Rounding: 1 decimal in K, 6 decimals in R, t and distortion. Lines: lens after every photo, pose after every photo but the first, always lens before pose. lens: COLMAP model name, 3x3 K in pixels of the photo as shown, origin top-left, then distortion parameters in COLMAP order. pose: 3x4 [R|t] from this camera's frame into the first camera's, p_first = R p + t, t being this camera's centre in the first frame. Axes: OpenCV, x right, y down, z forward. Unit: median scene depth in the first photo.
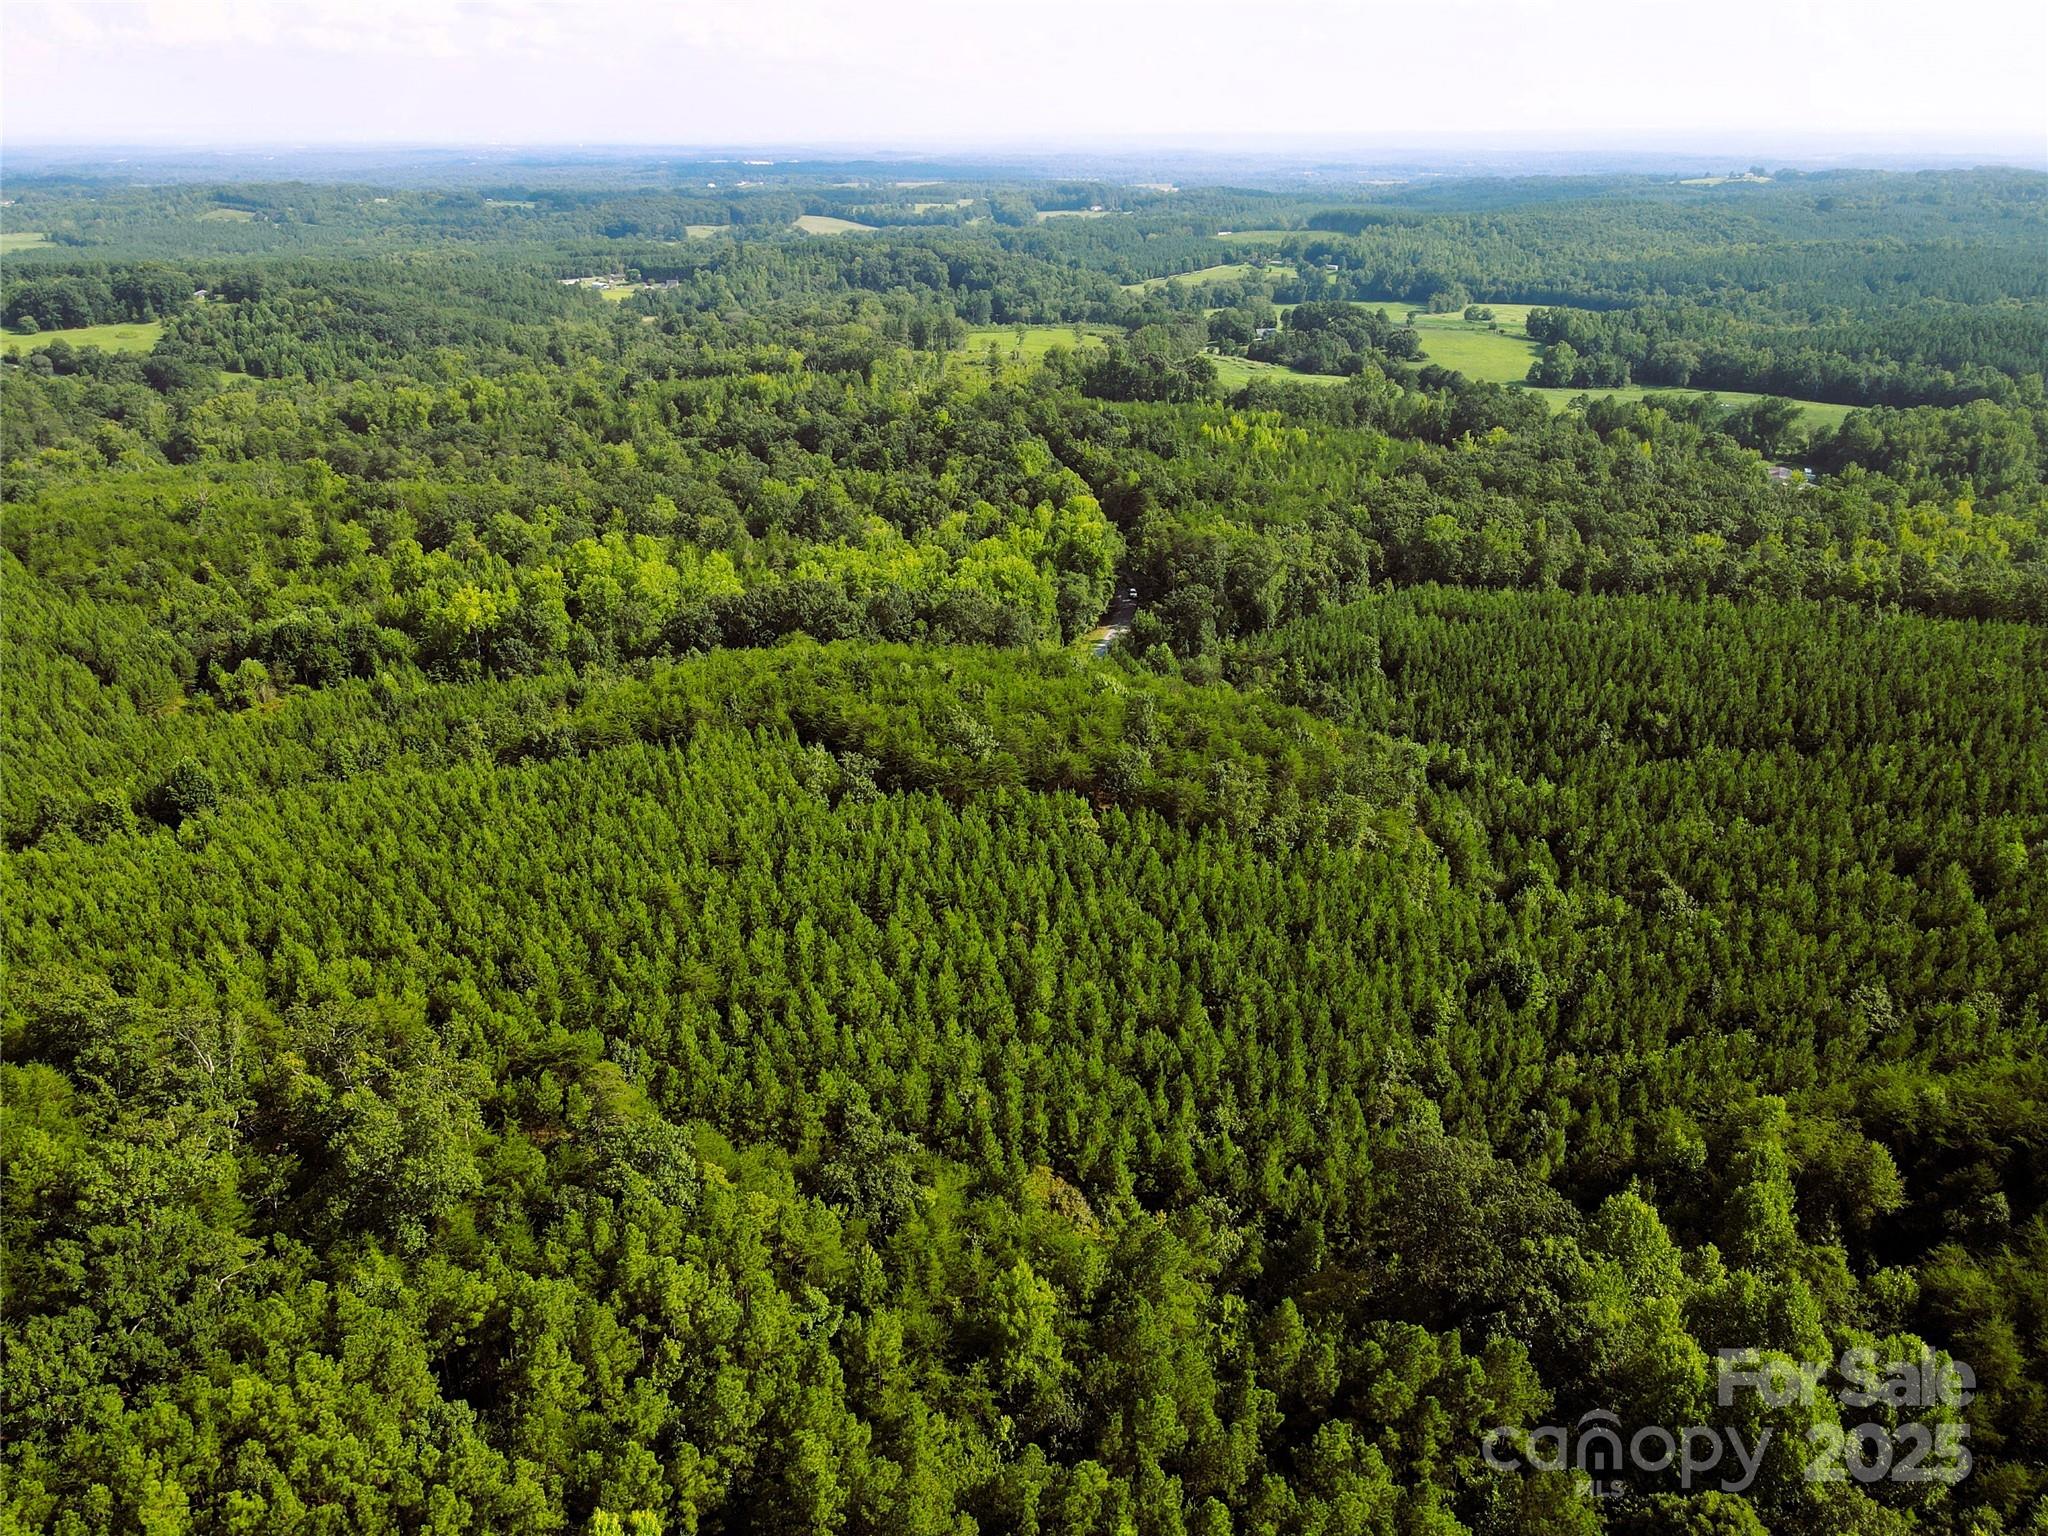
lens RADIAL K [[1583.0, 0, 1002.1], [0, 1583.0, 740.1], [0, 0, 1]] dist [0.004765, 0.011212]
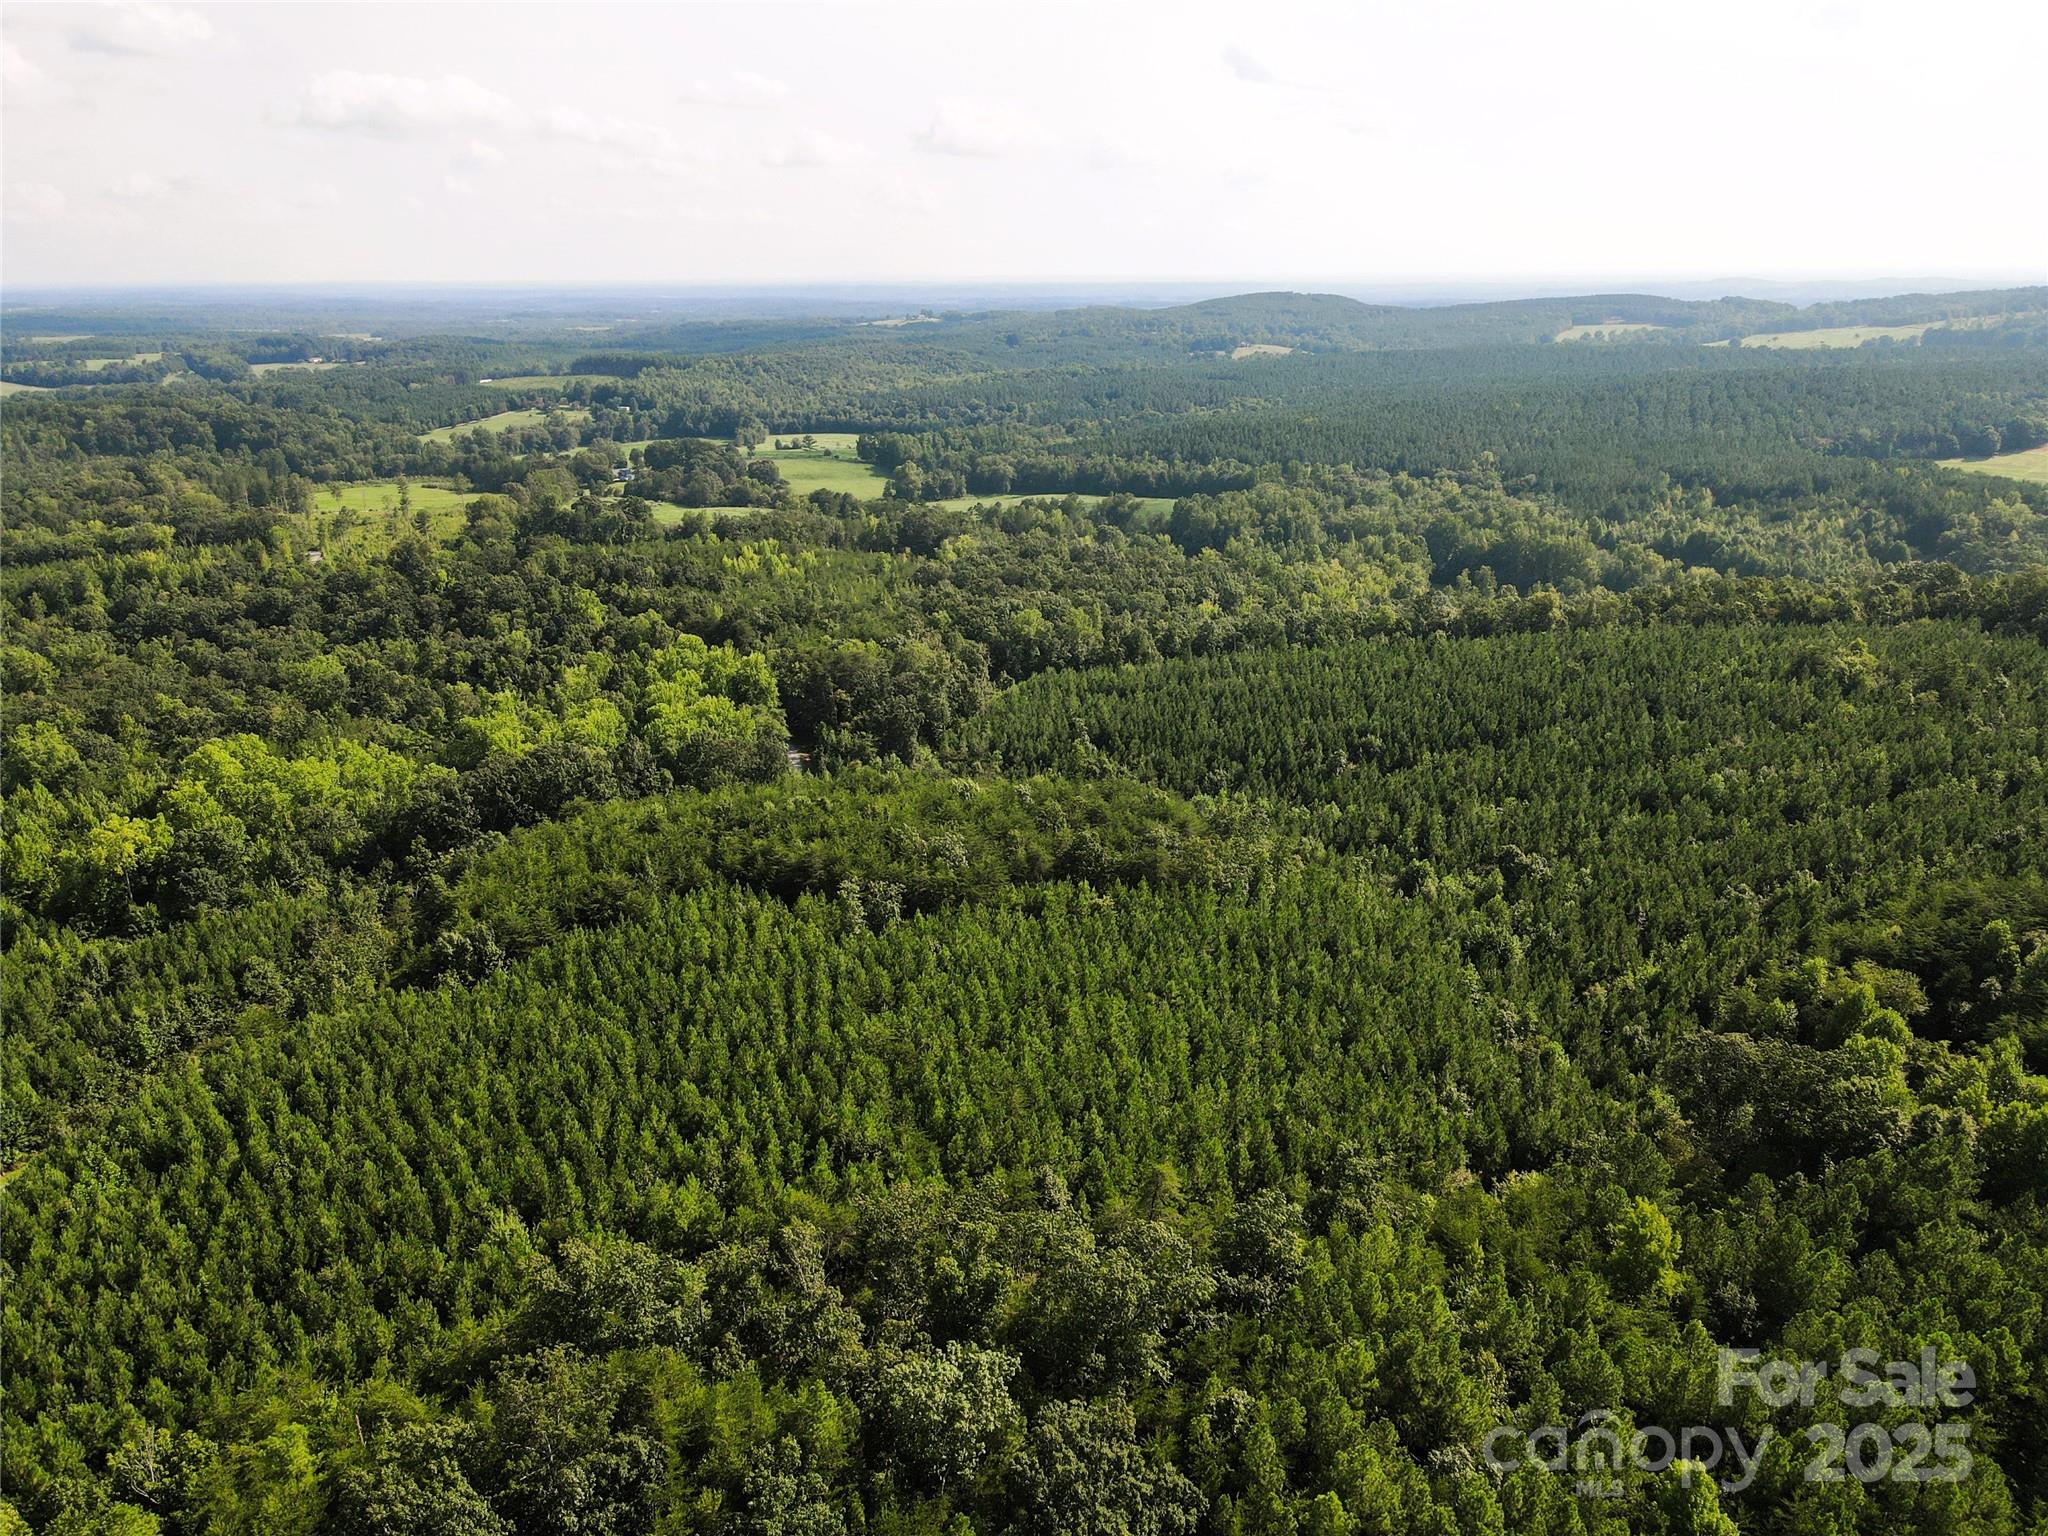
lens RADIAL K [[1546.0, 0, 1024.0], [0, 1546.0, 768.0], [0, 0, 1]] dist [-0.004493, 0.047443]
pose [[0.858166, -0.160037, 0.487791, -0.109658], [0.189936, 0.981722, -0.012063, -0.007847], [-0.476945, 0.103001, 0.872877, 0.023456]]
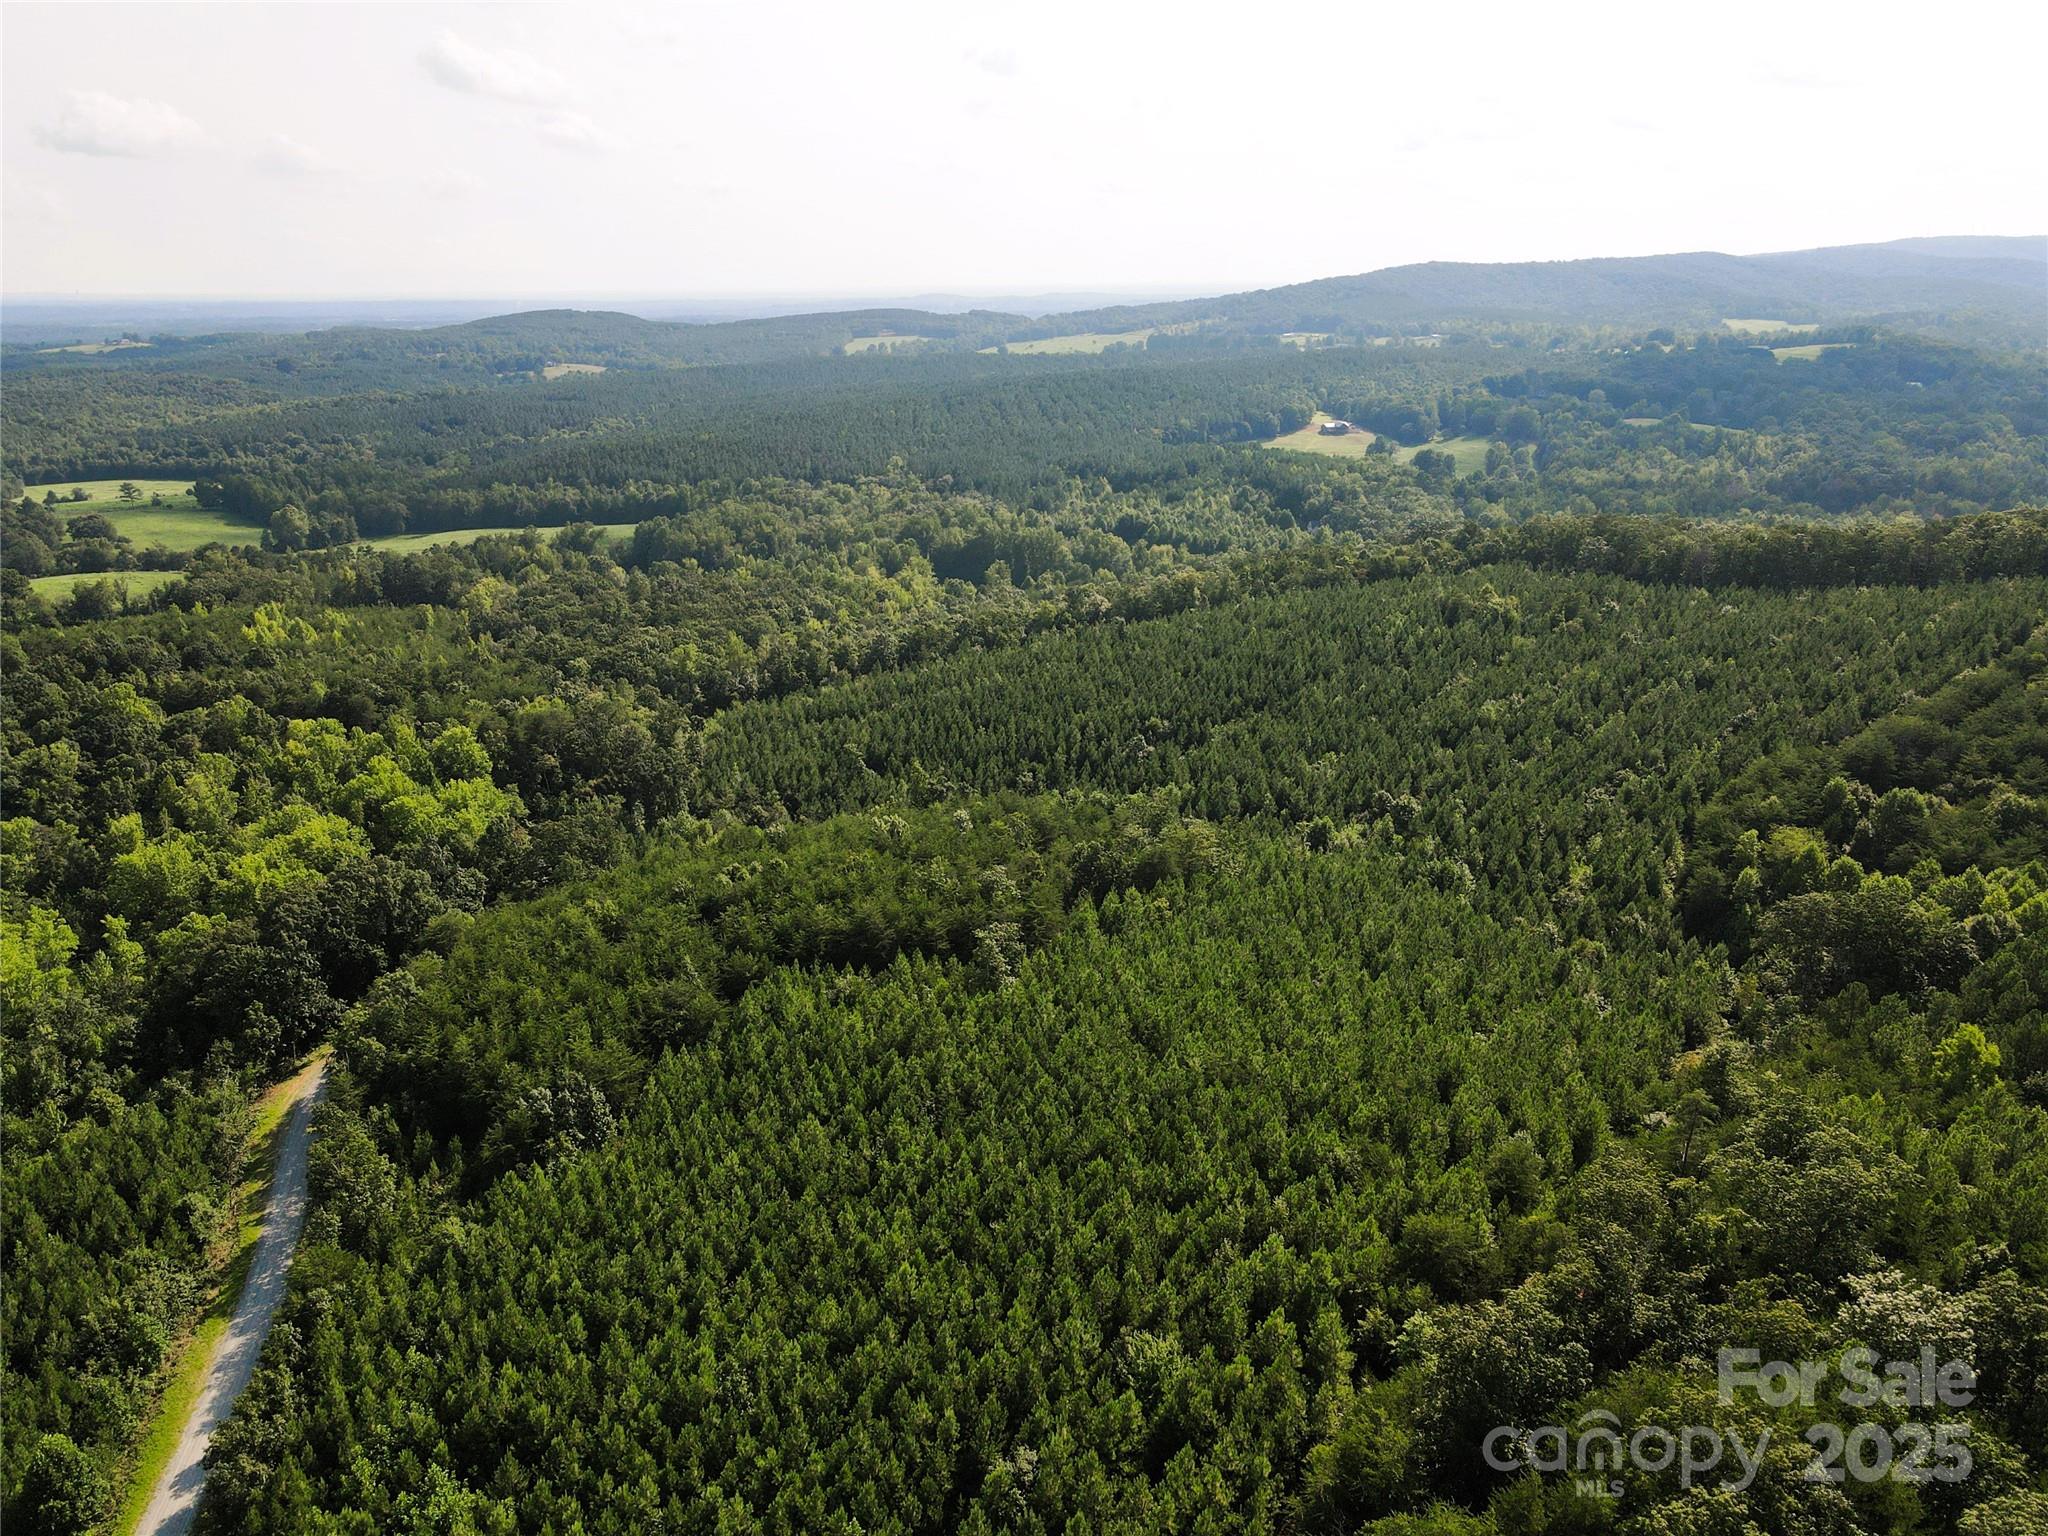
lens RADIAL K [[1546.0, 0, 1024.0], [0, 1546.0, 768.0], [0, 0, 1]] dist [-0.004493, 0.047443]
pose [[0.504357, -0.263255, 0.822387, -0.186229], [0.323191, 0.940720, 0.102927, -0.038738], [-0.800732, 0.213876, 0.559541, 0.105037]]
